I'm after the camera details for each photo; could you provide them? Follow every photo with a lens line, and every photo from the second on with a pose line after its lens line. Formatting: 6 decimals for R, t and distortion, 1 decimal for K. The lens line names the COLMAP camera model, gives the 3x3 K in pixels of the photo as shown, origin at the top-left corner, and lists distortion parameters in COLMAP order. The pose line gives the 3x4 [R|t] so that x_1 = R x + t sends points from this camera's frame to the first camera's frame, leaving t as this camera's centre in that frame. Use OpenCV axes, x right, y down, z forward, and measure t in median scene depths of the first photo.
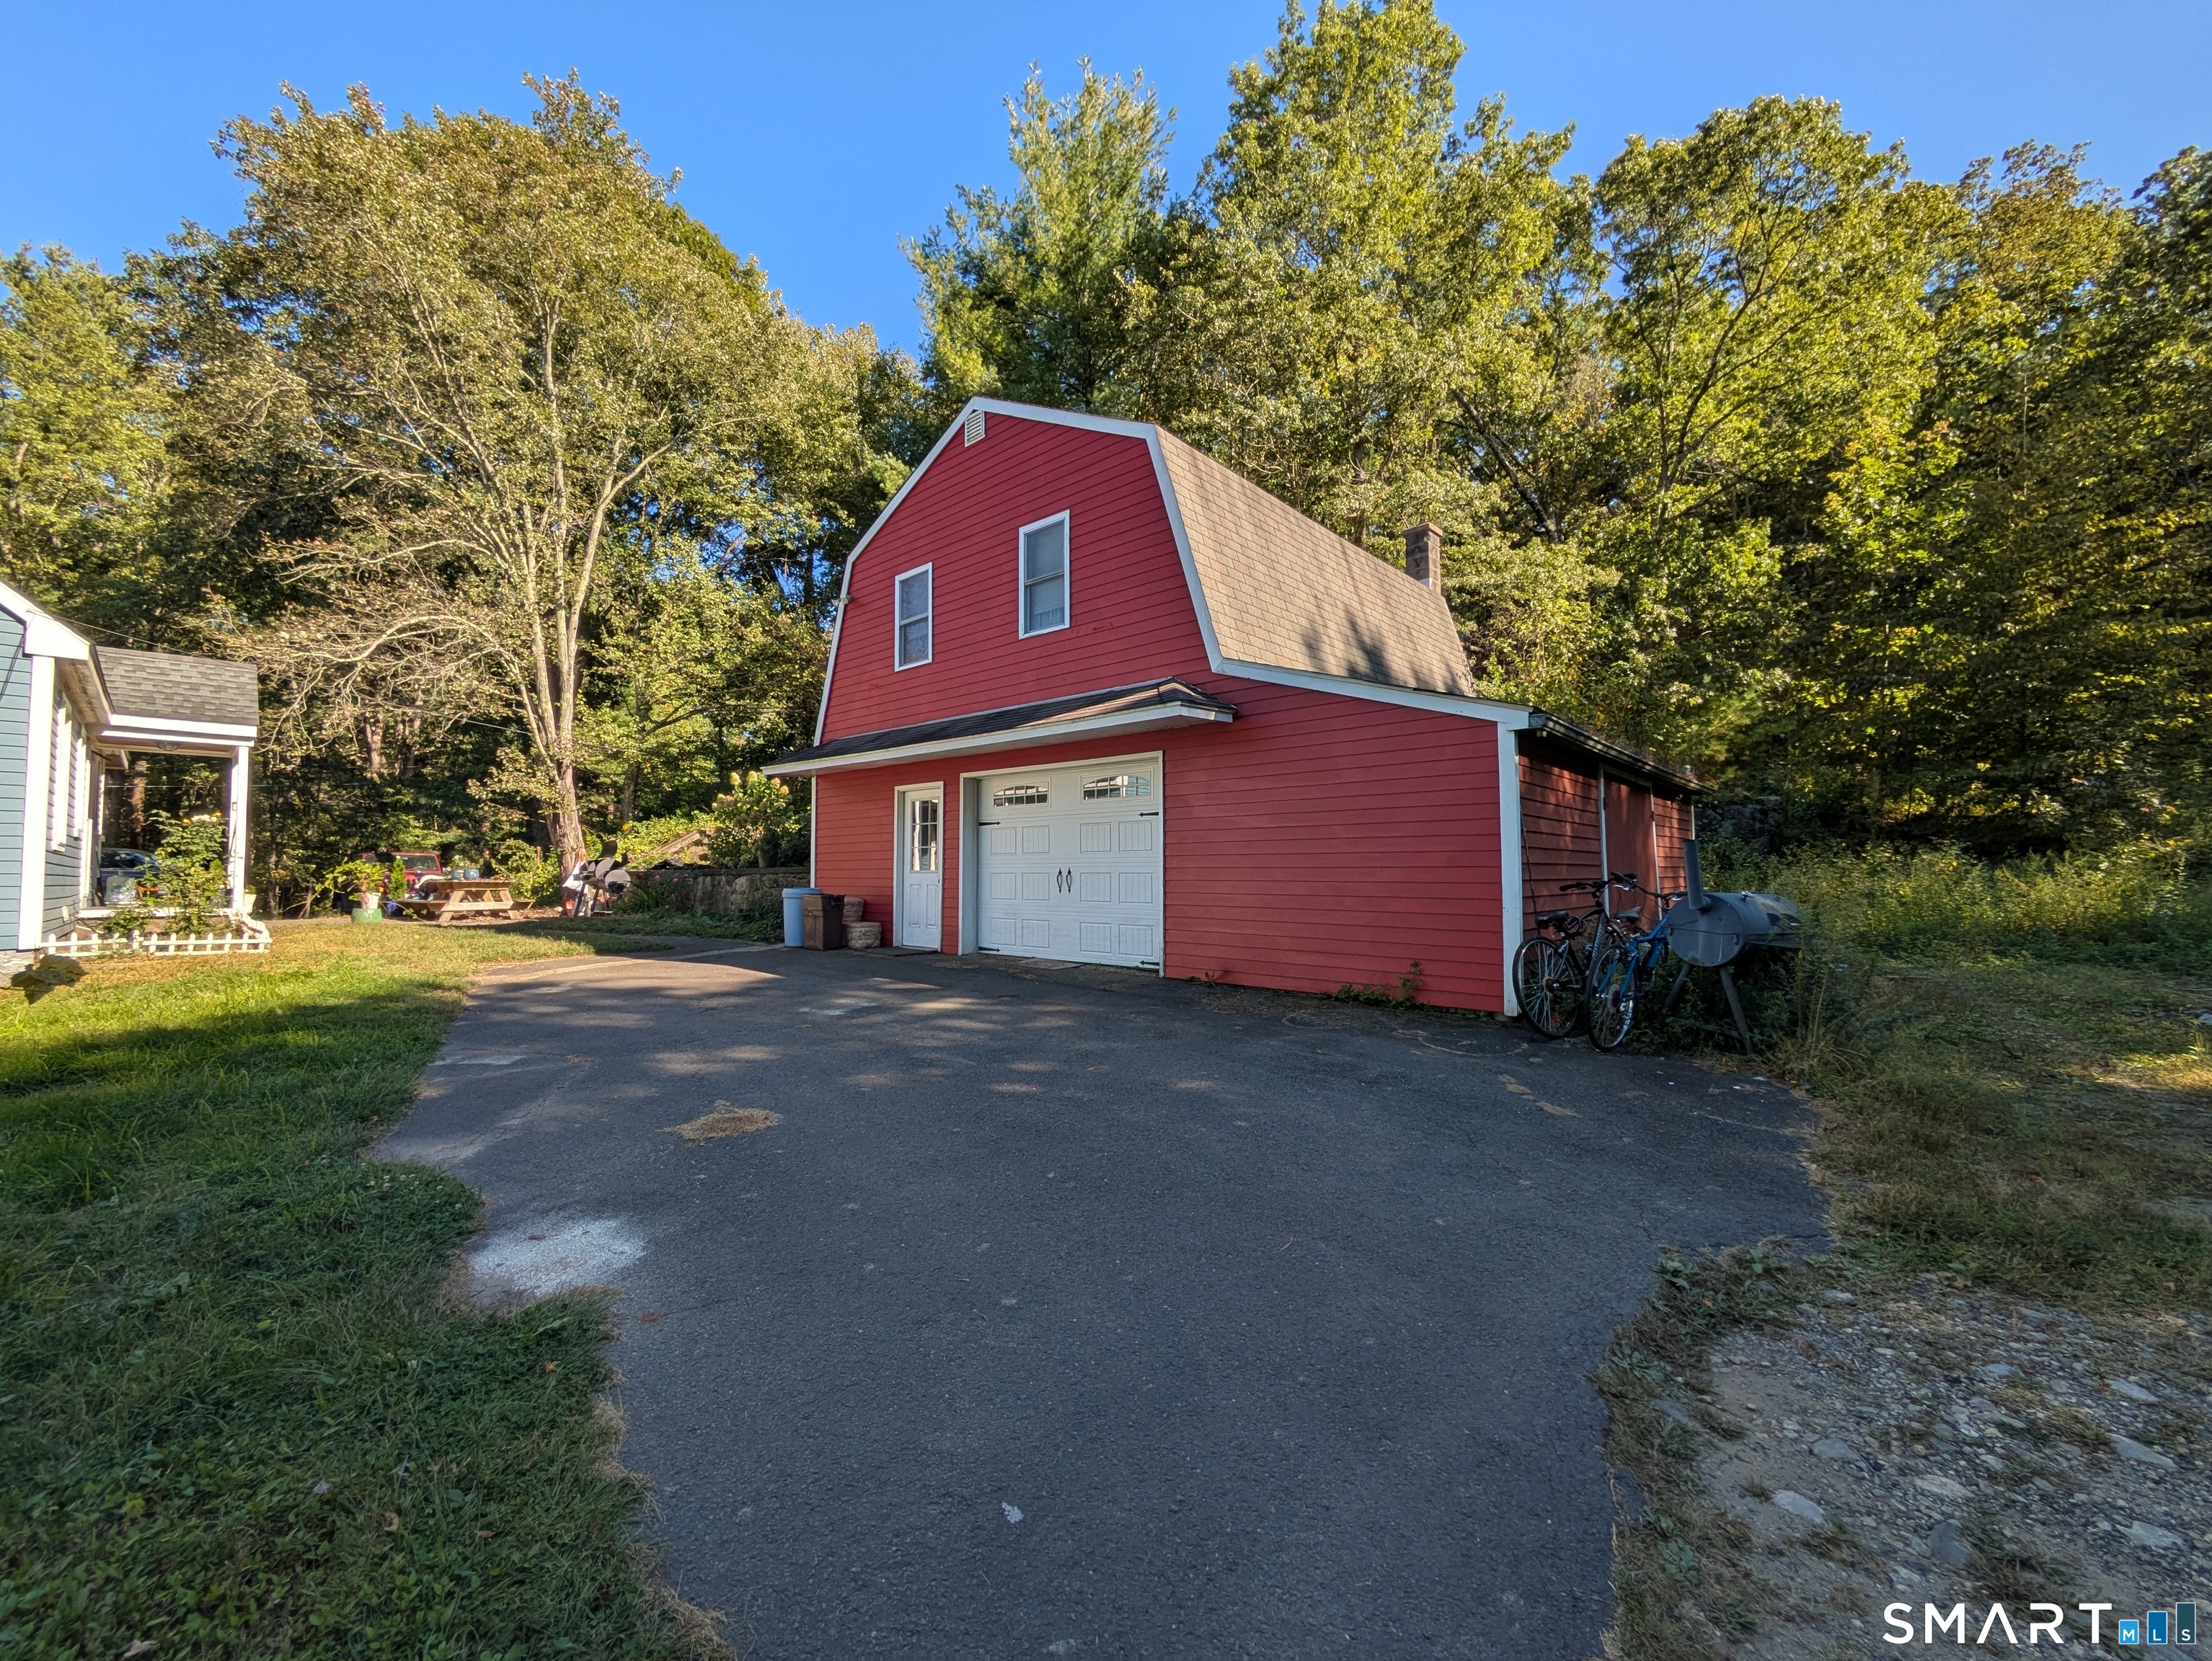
lens RADIAL K [[872.2, 0, 1106.0], [0, 872.2, 830.5], [0, 0, 1]] dist [0.000724, 0.000285]
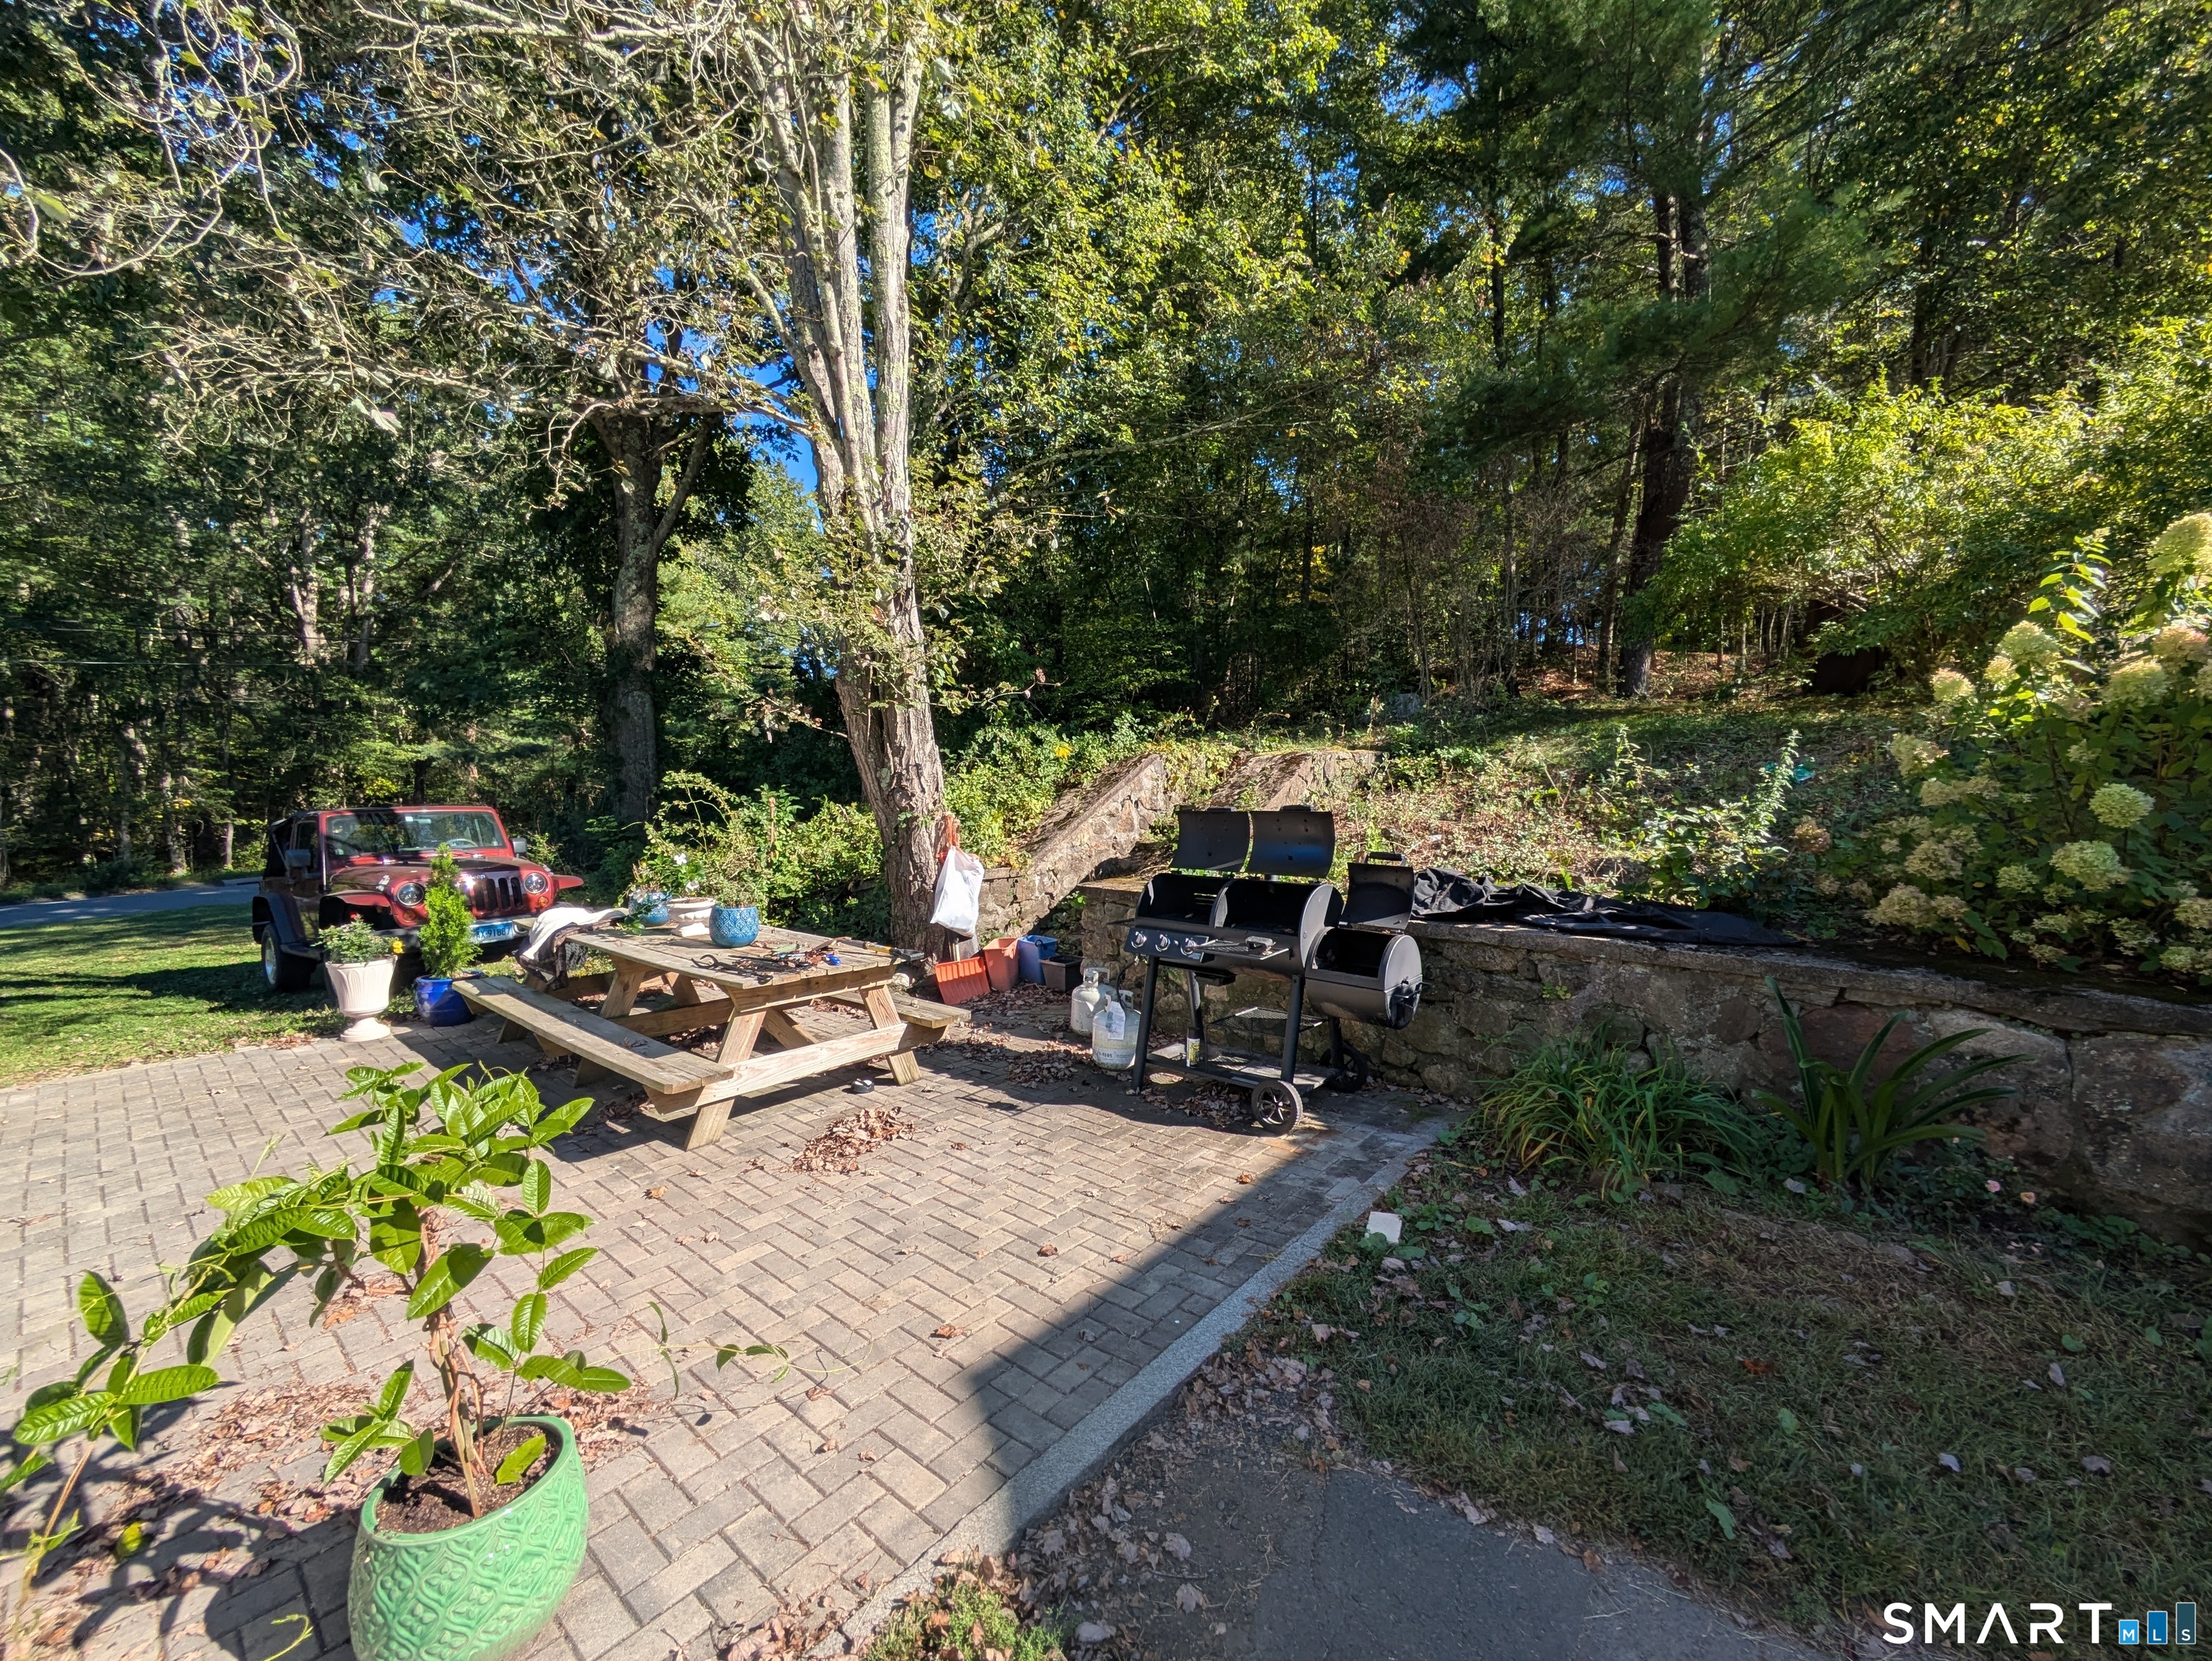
lens RADIAL K [[872.2, 0, 1106.0], [0, 872.2, 830.5], [0, 0, 1]] dist [0.000724, 0.000285]
pose [[0.998235, 0.001727, 0.059362, -0.244569], [-0.006847, 0.996259, 0.086150, 0.007634], [-0.058991, -0.086404, 0.994512, 0.256283]]
